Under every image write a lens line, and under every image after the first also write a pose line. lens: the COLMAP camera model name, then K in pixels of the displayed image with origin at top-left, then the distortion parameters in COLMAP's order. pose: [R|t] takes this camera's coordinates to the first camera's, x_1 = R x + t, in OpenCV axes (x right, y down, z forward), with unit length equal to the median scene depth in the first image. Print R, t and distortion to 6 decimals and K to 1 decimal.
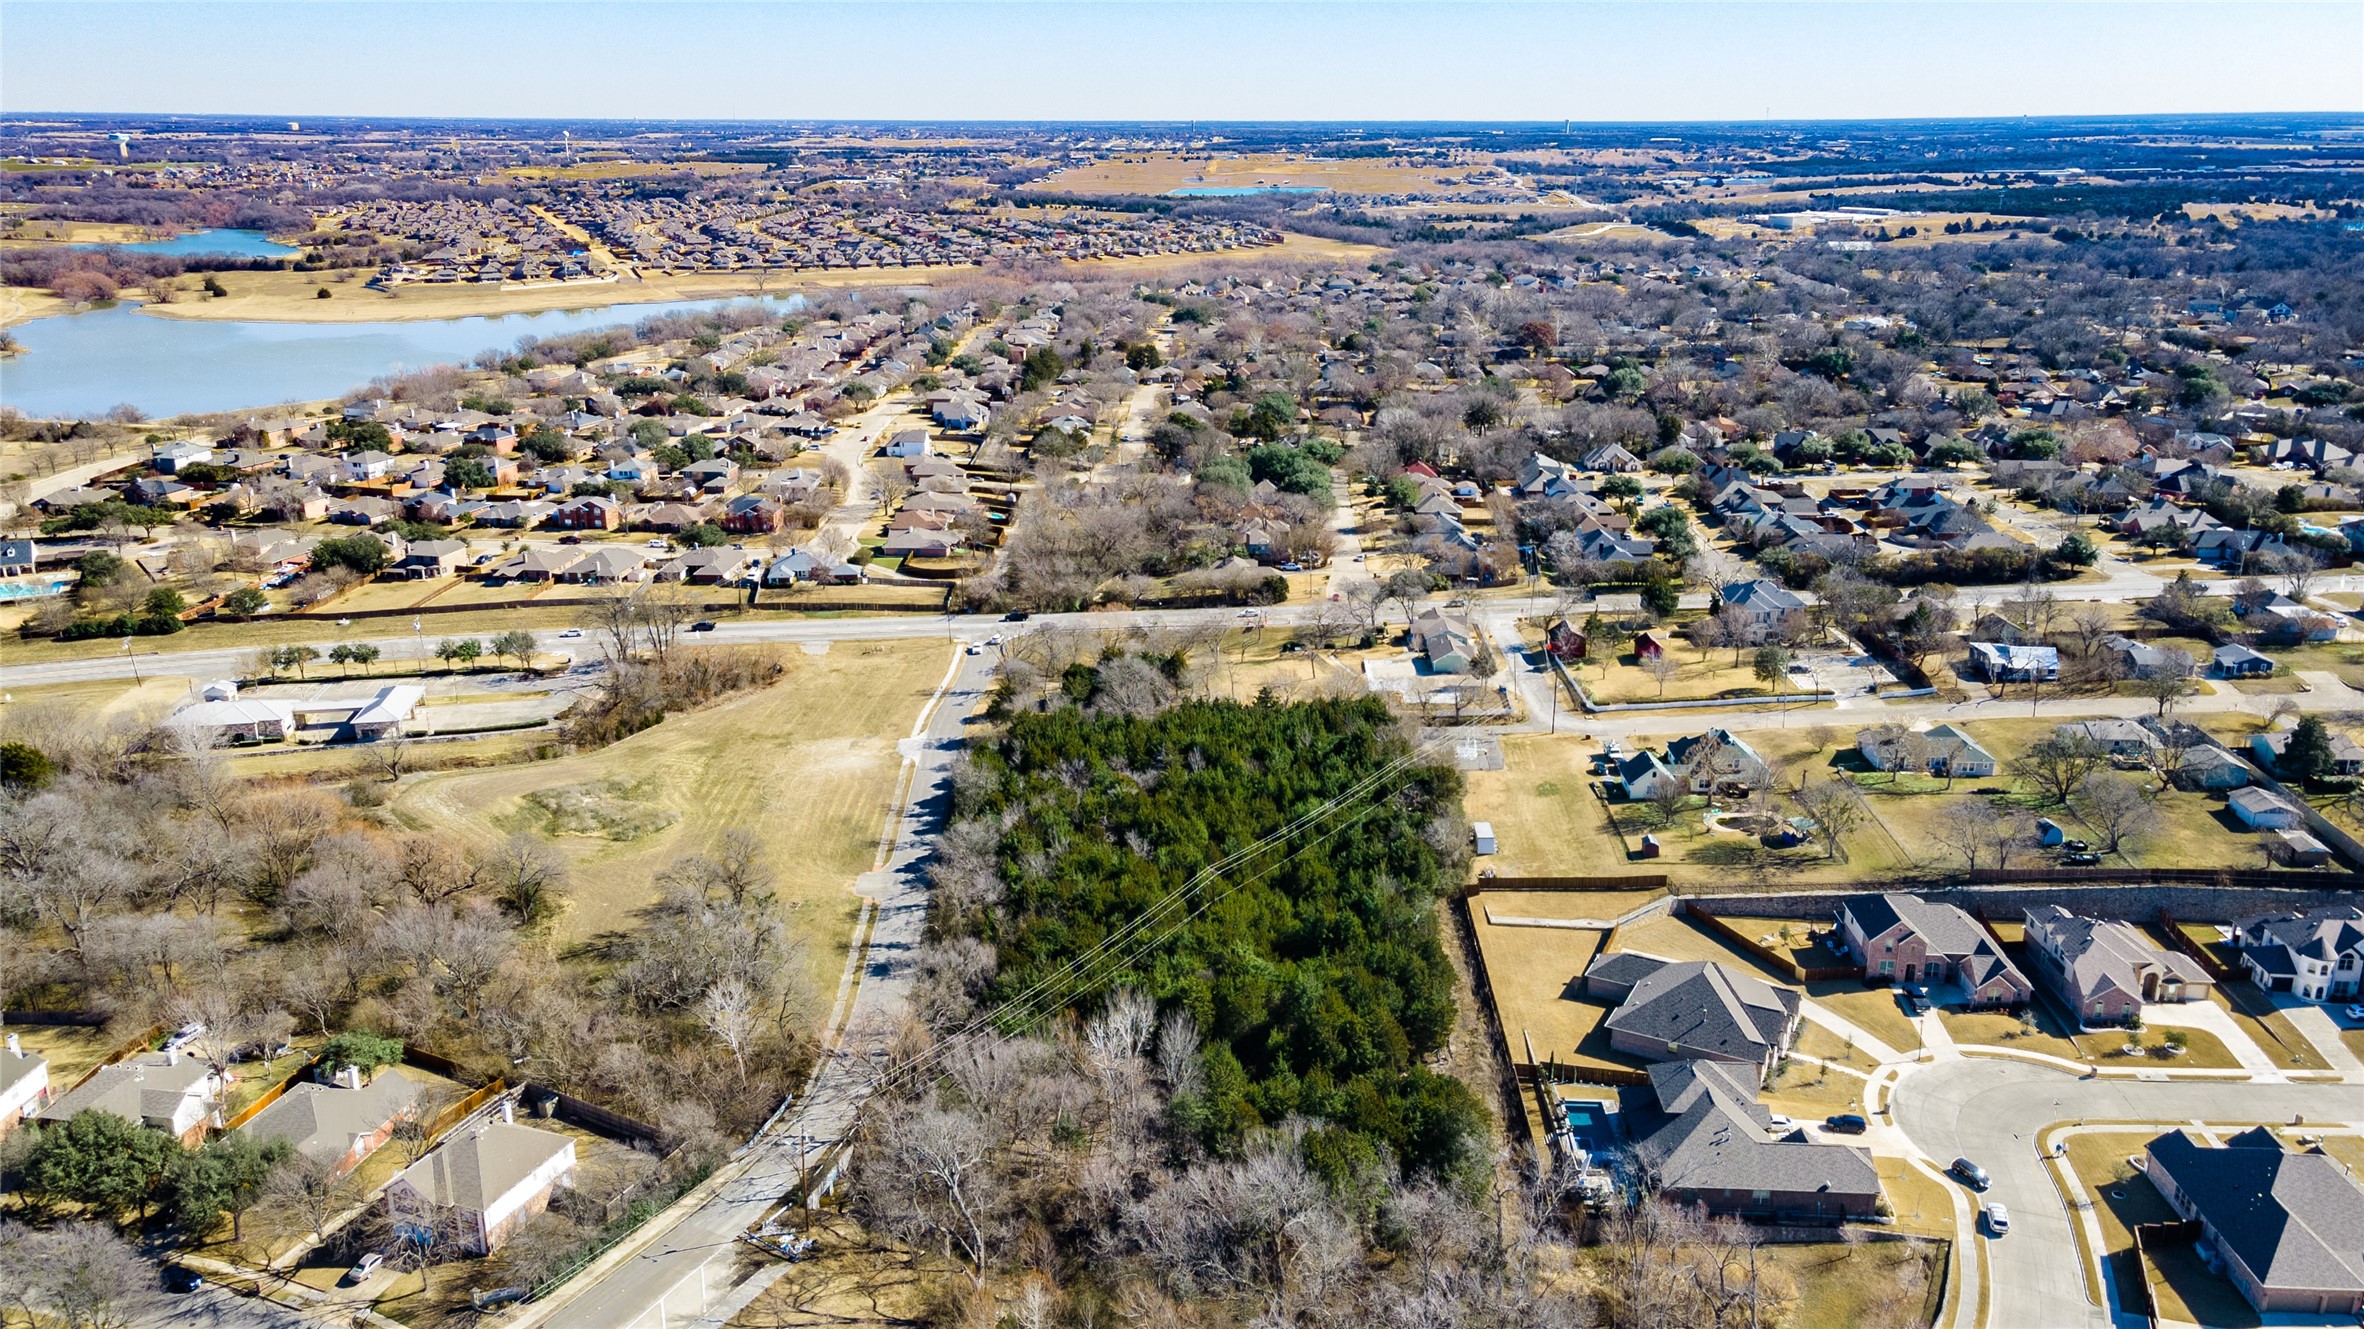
lens RADIAL K [[1729.4, 0, 1182.0], [0, 1729.4, 664.5], [0, 0, 1]] dist [0.026289, 0.044744]
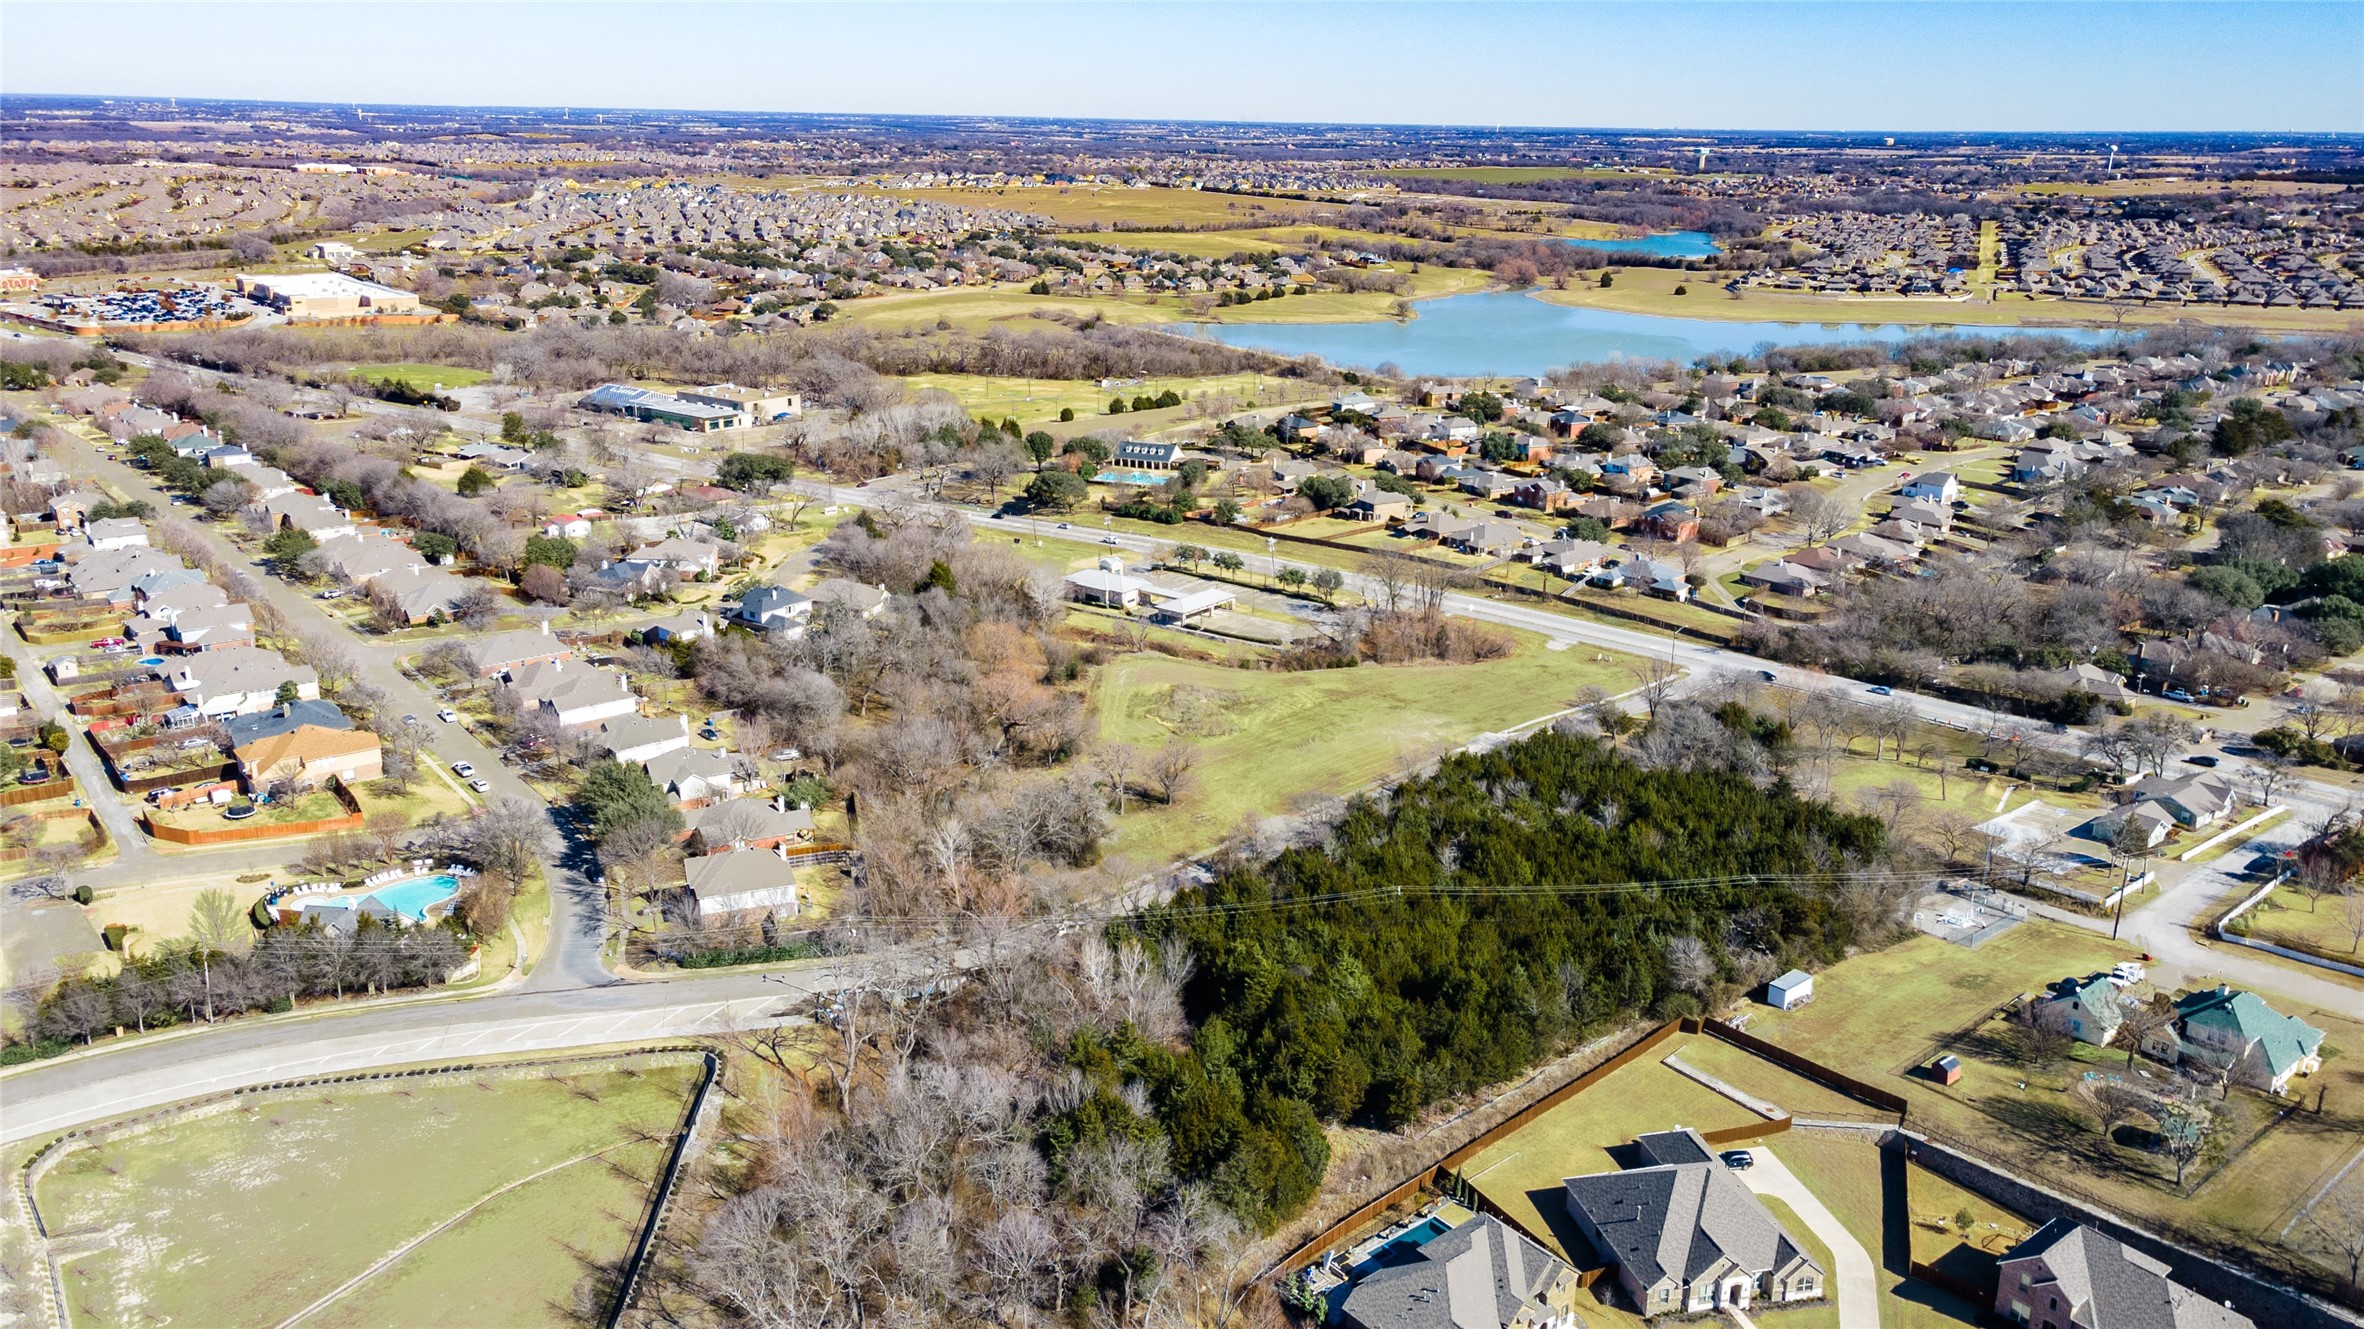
lens RADIAL K [[1729.4, 0, 1182.0], [0, 1729.4, 664.5], [0, 0, 1]] dist [0.026289, 0.044744]
pose [[0.668142, 0.235630, -0.705737, 0.328233], [-0.241150, 0.965906, 0.094191, -0.037106], [0.703870, 0.107256, 0.702184, 0.114910]]
